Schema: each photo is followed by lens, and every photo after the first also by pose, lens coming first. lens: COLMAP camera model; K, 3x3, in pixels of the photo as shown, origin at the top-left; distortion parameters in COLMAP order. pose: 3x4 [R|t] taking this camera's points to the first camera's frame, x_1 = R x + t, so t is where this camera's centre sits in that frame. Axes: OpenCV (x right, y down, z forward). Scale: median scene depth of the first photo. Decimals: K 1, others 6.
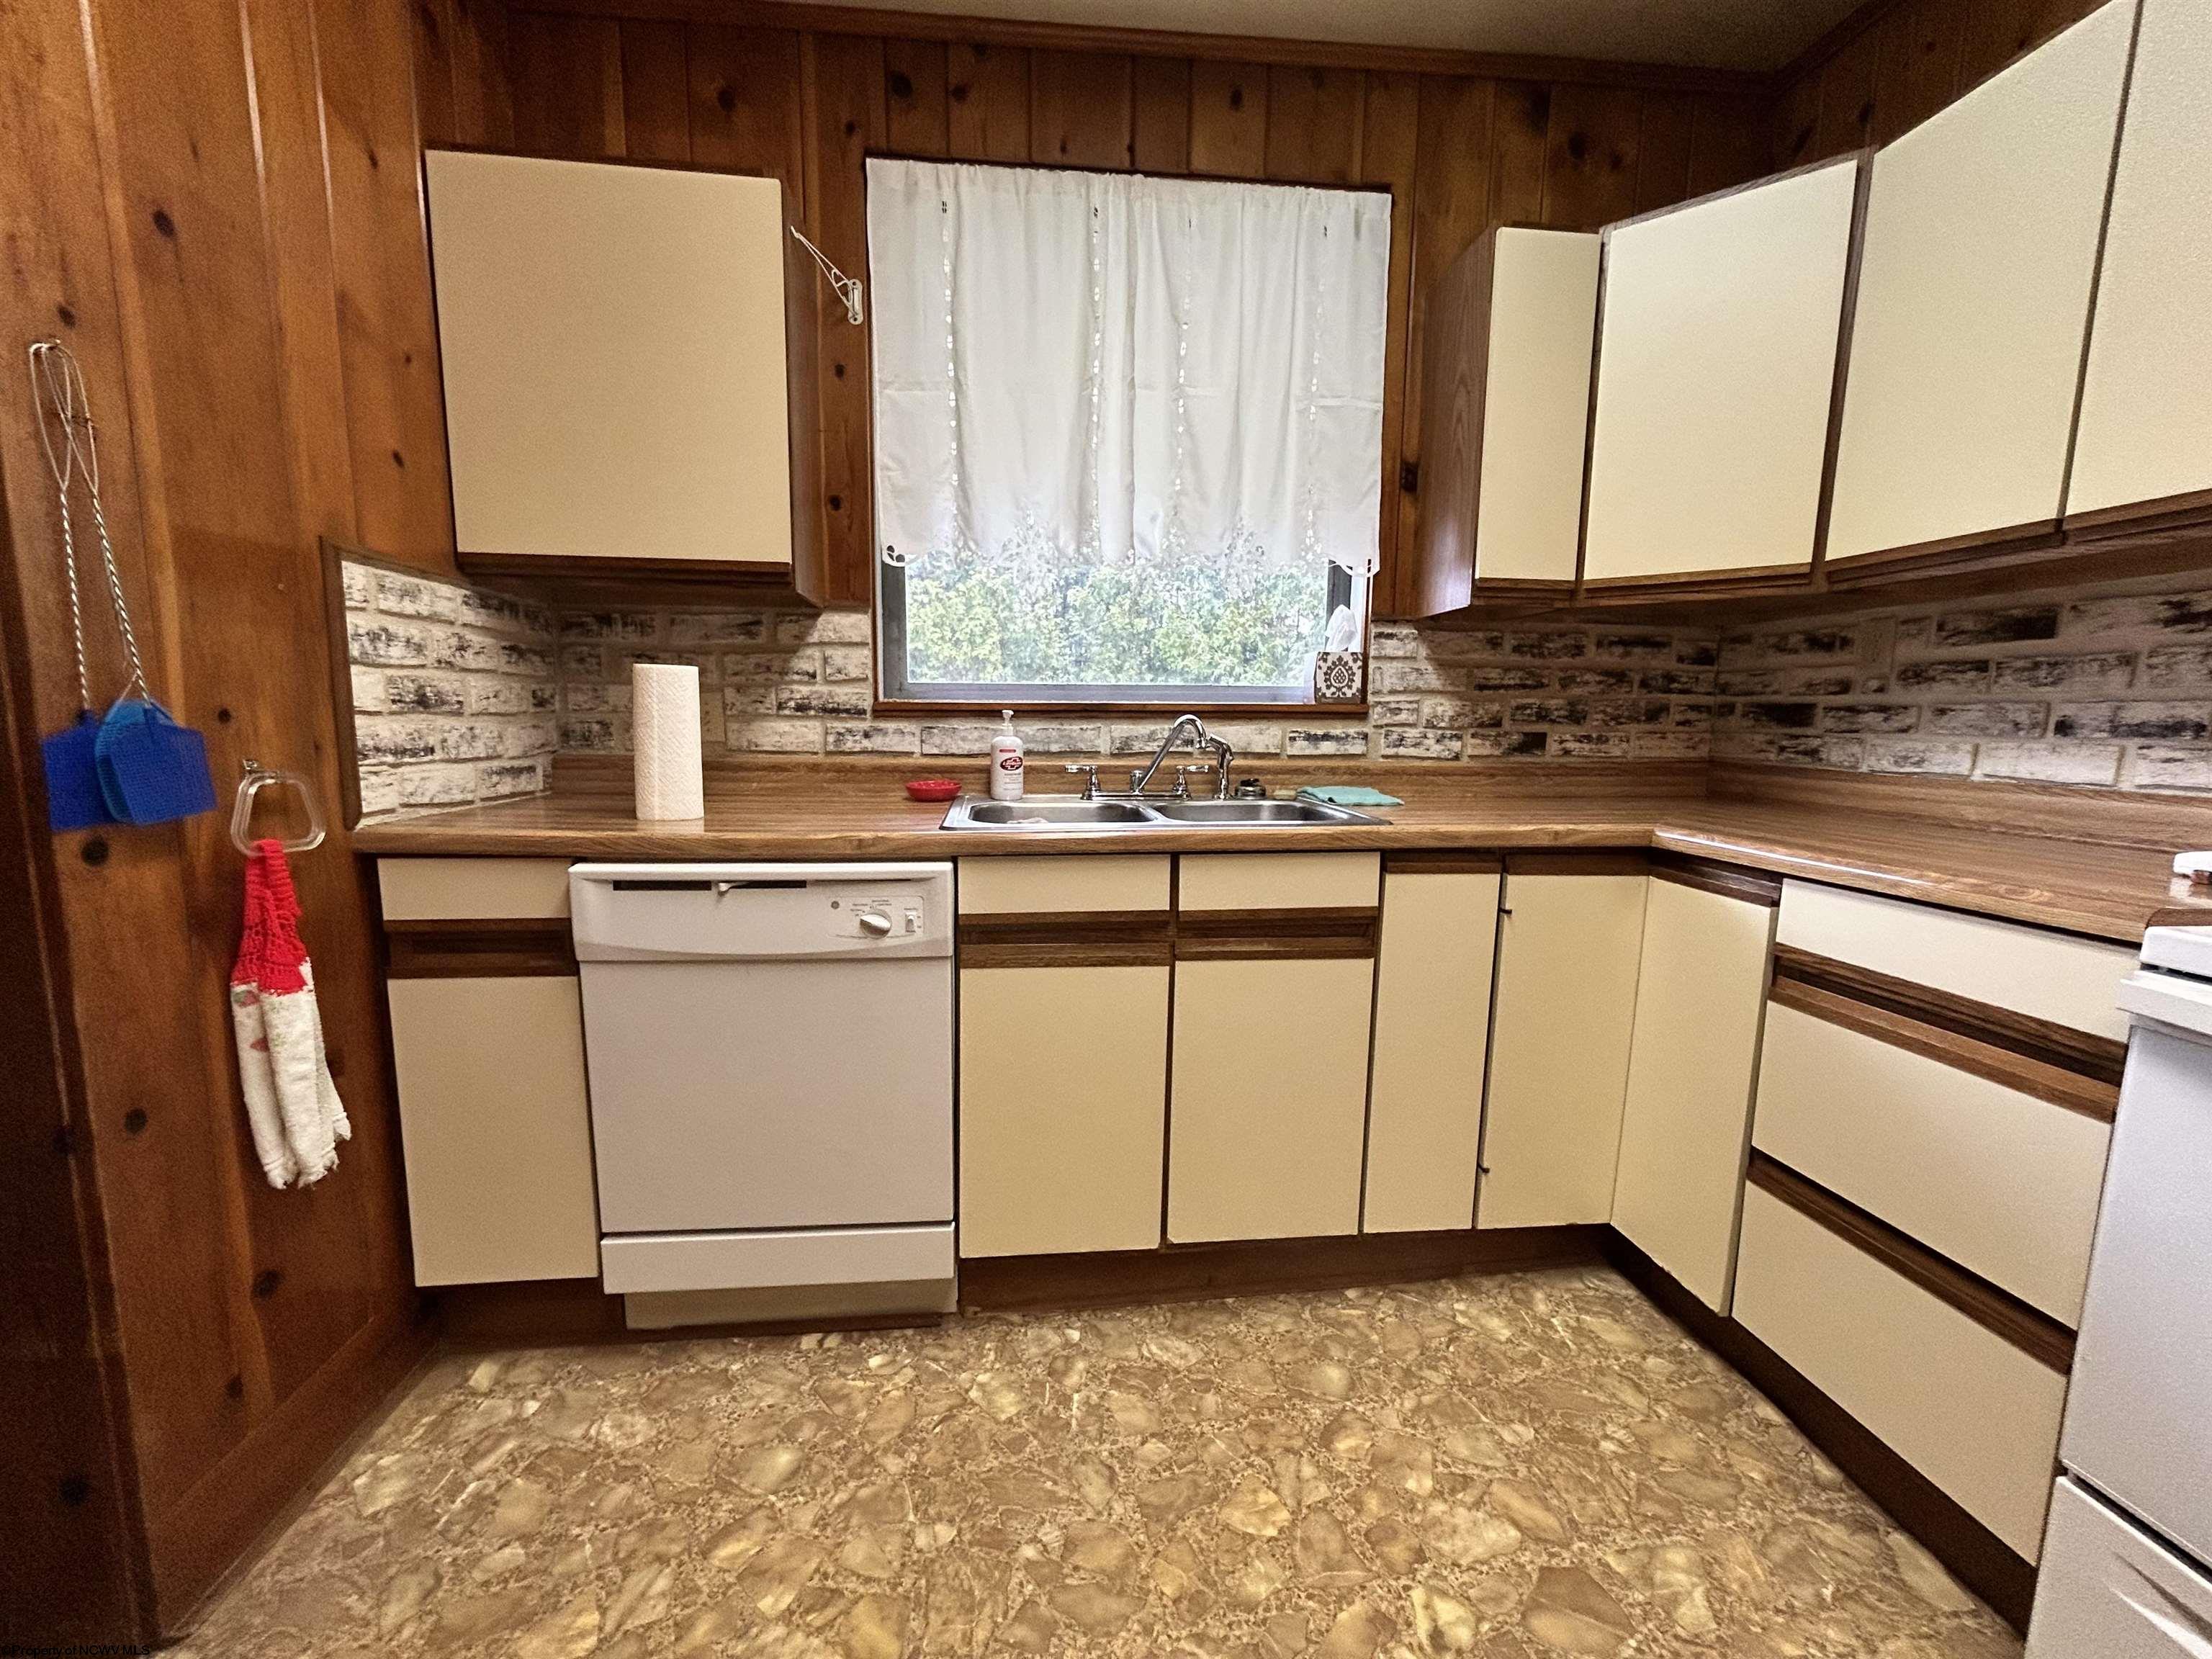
lens RADIAL K [[889.4, 0, 1111.0], [0, 889.4, 835.0], [0, 0, 1]] dist [-0.000595, 0.000107]
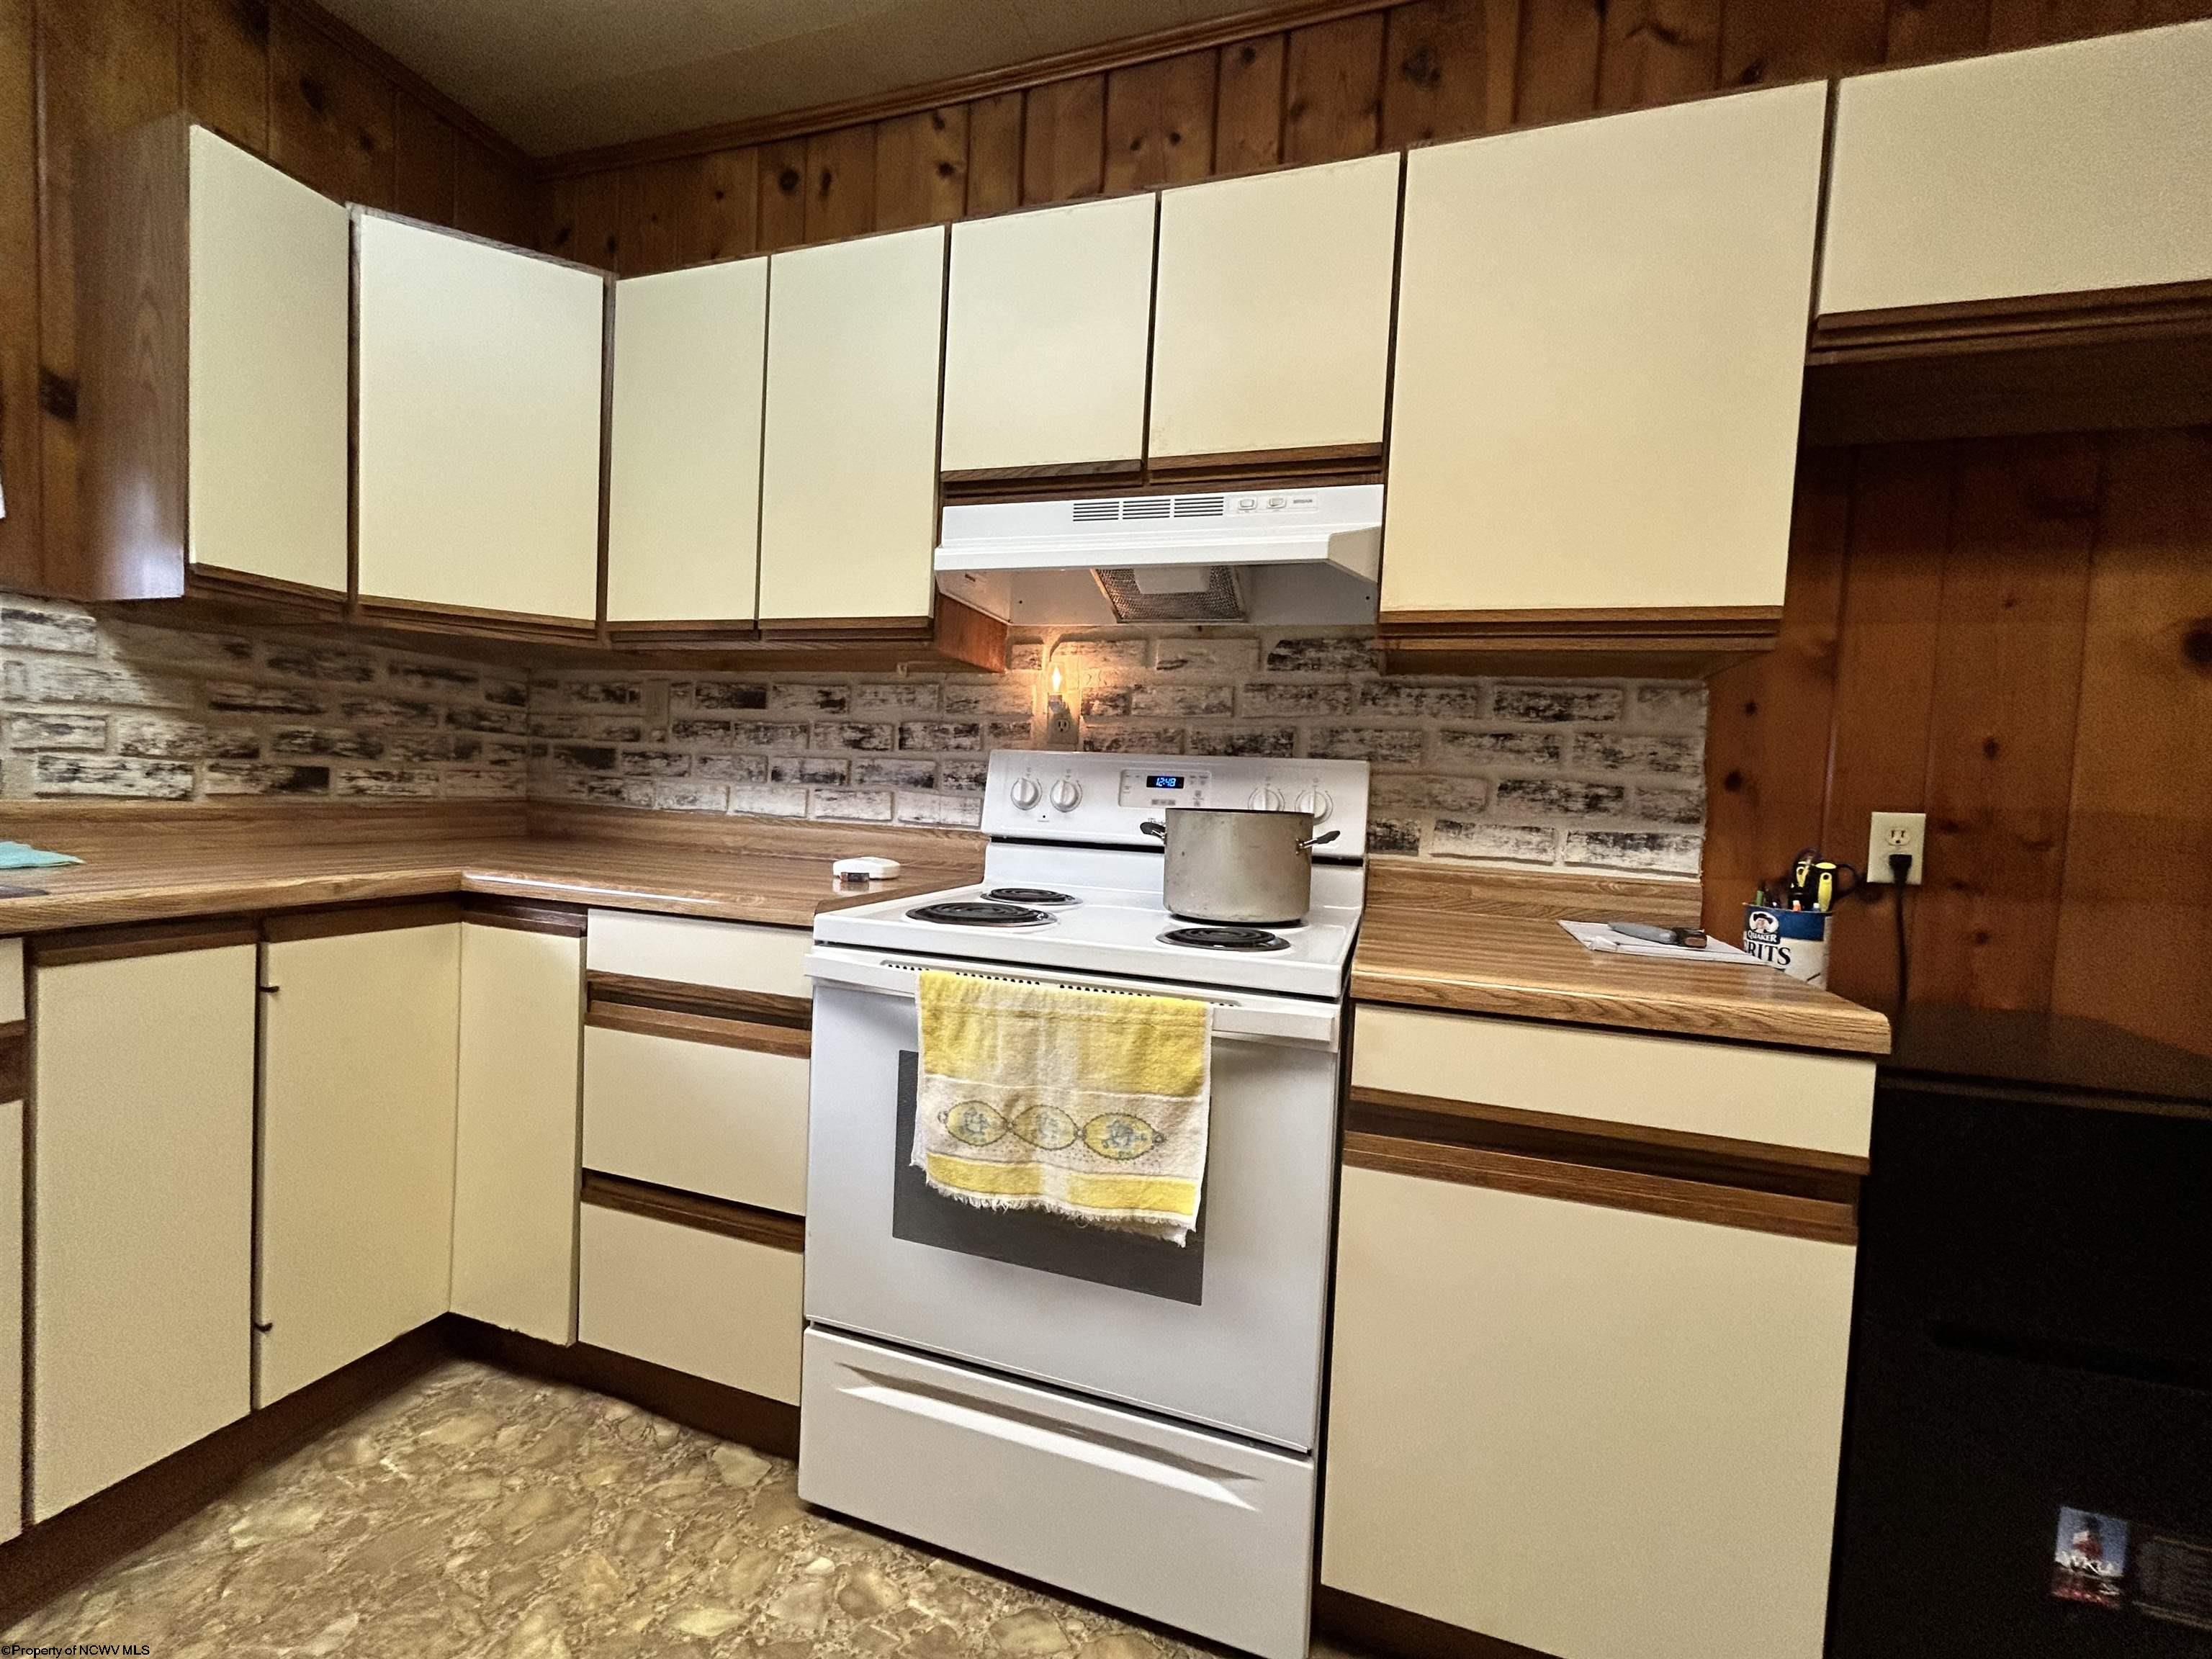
lens RADIAL K [[889.4, 0, 1111.0], [0, 889.4, 835.0], [0, 0, 1]] dist [-0.000595, 0.000107]
pose [[0.411057, -0.036871, 0.910864, 0.035417], [0.078592, 0.996895, 0.004886, 0.003417], [-0.908215, 0.069578, 0.412679, -0.017579]]
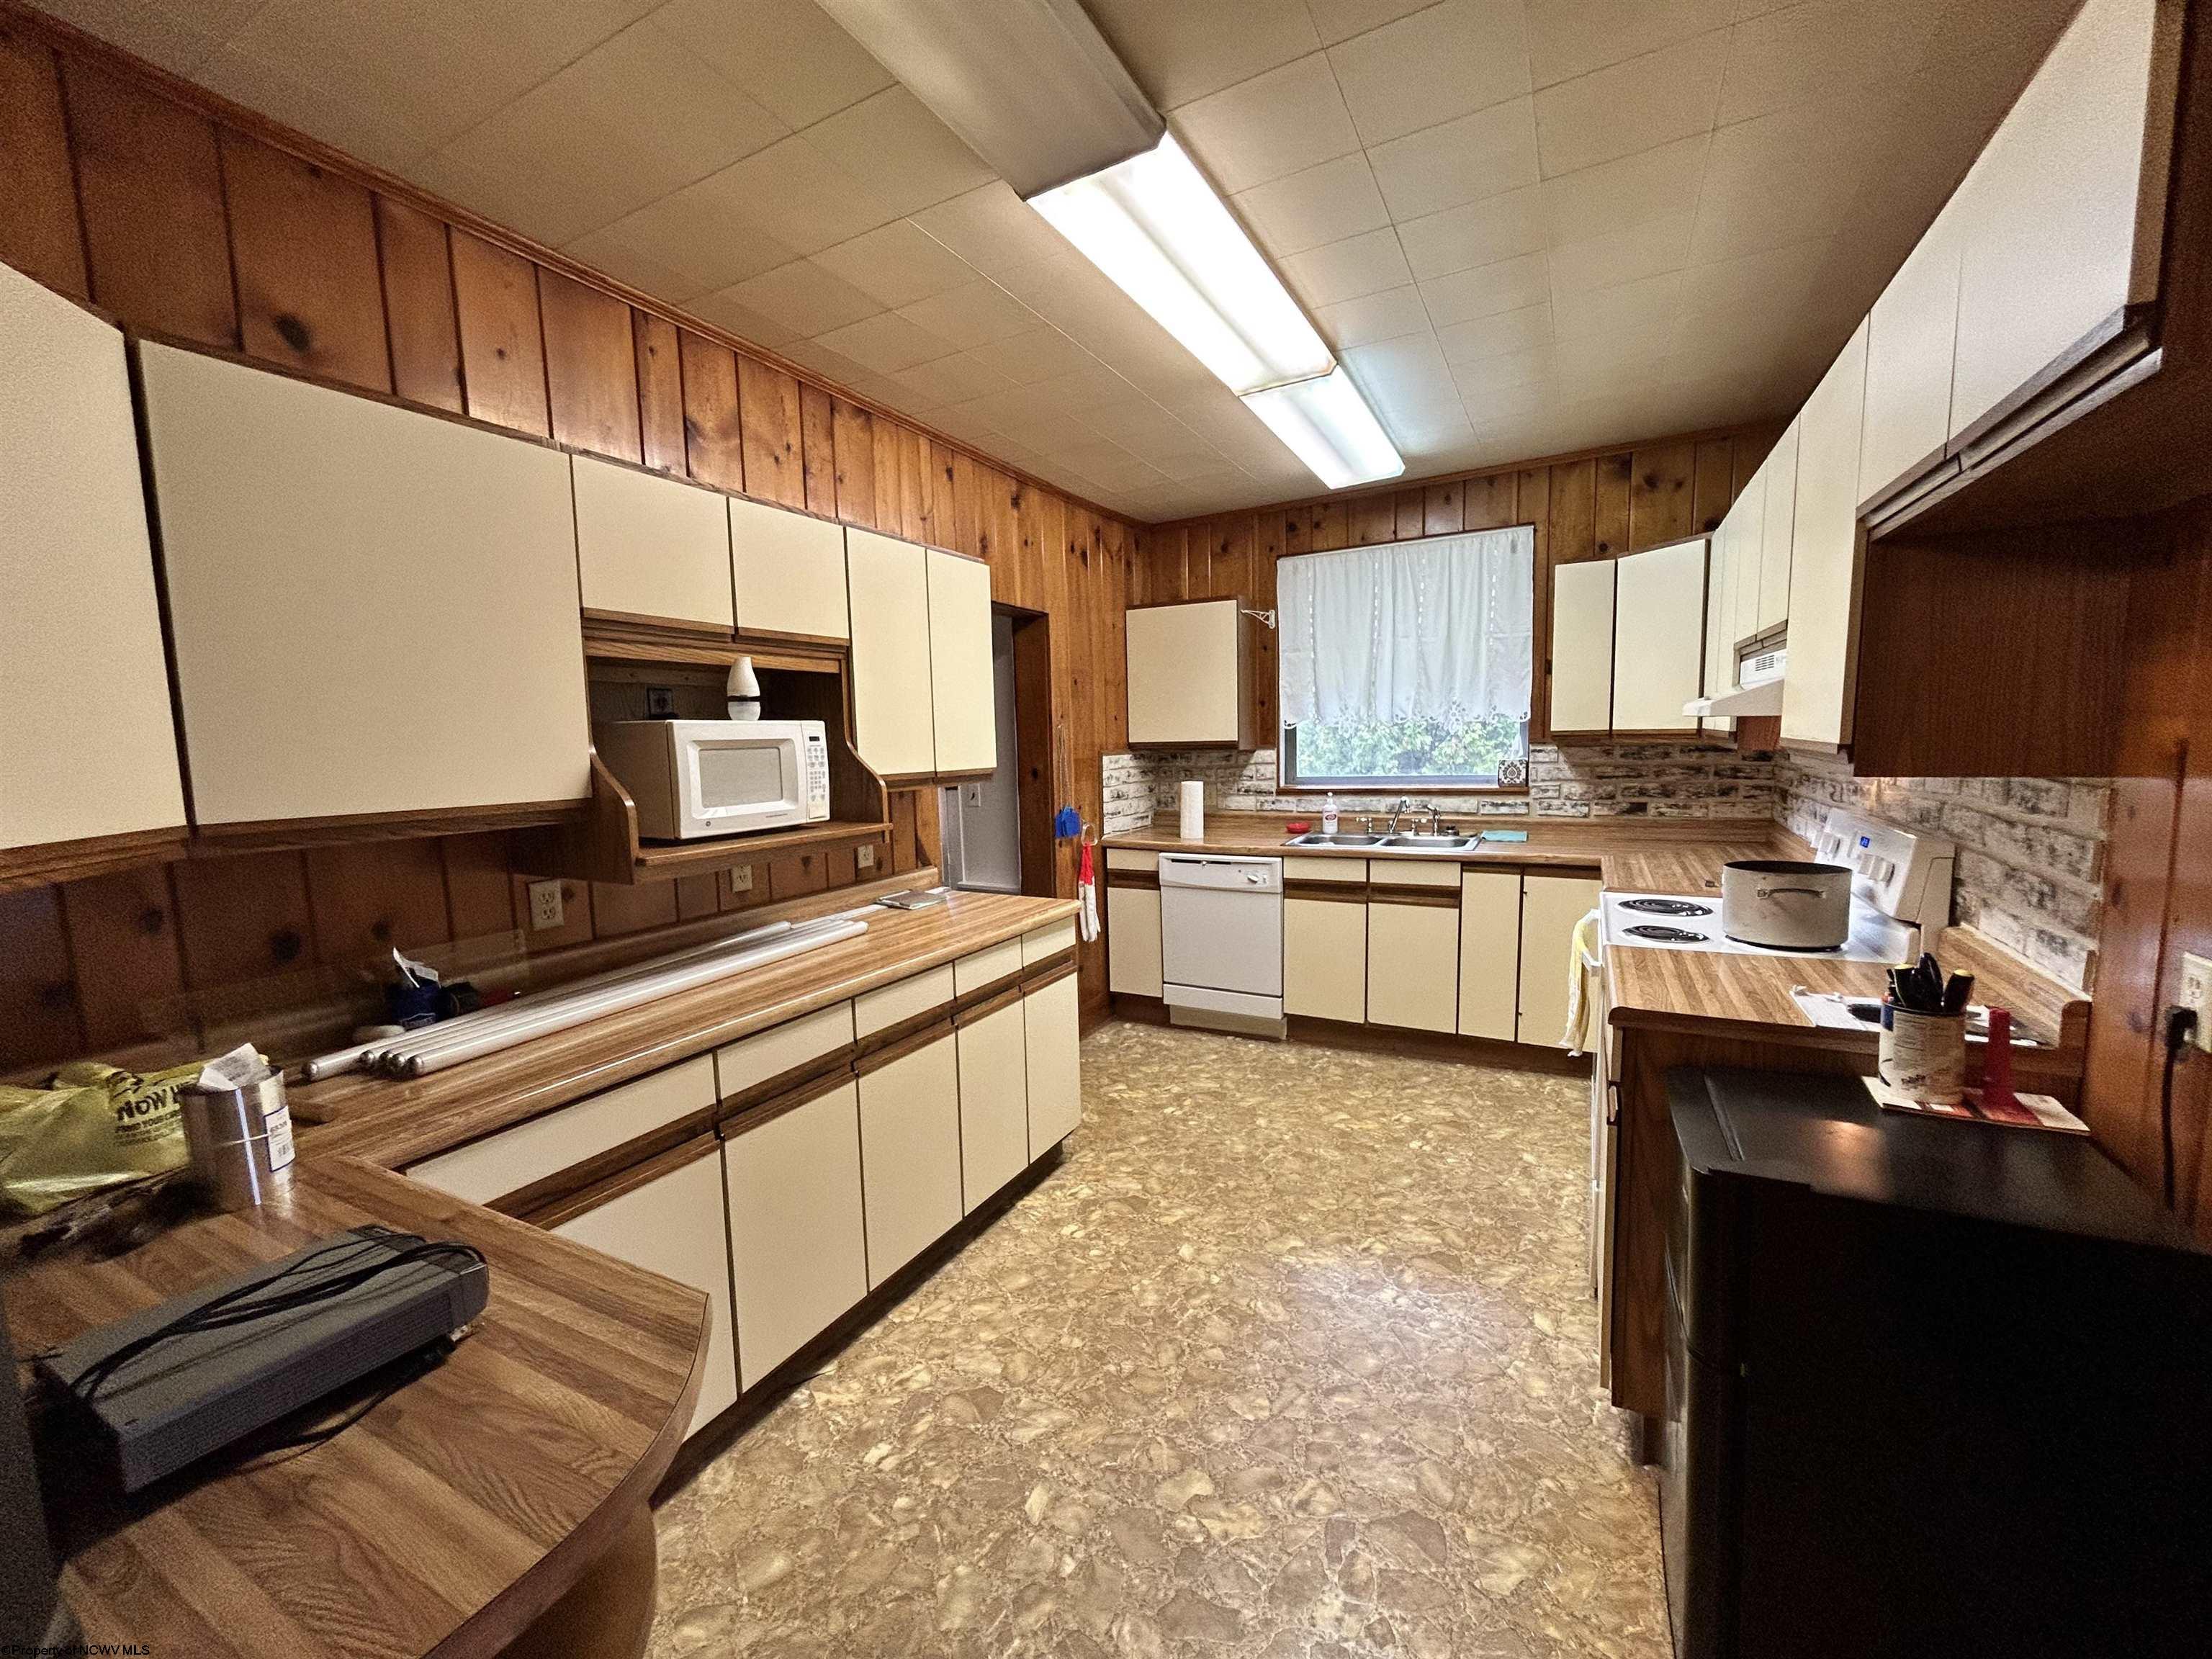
lens RADIAL K [[889.4, 0, 1111.0], [0, 889.4, 835.0], [0, 0, 1]] dist [-0.000595, 0.000107]
pose [[0.827729, 0.029547, -0.560350, 0.808024], [-0.037758, 0.999282, -0.003083, -0.010136], [0.559857, 0.023709, 0.828250, -1.362825]]
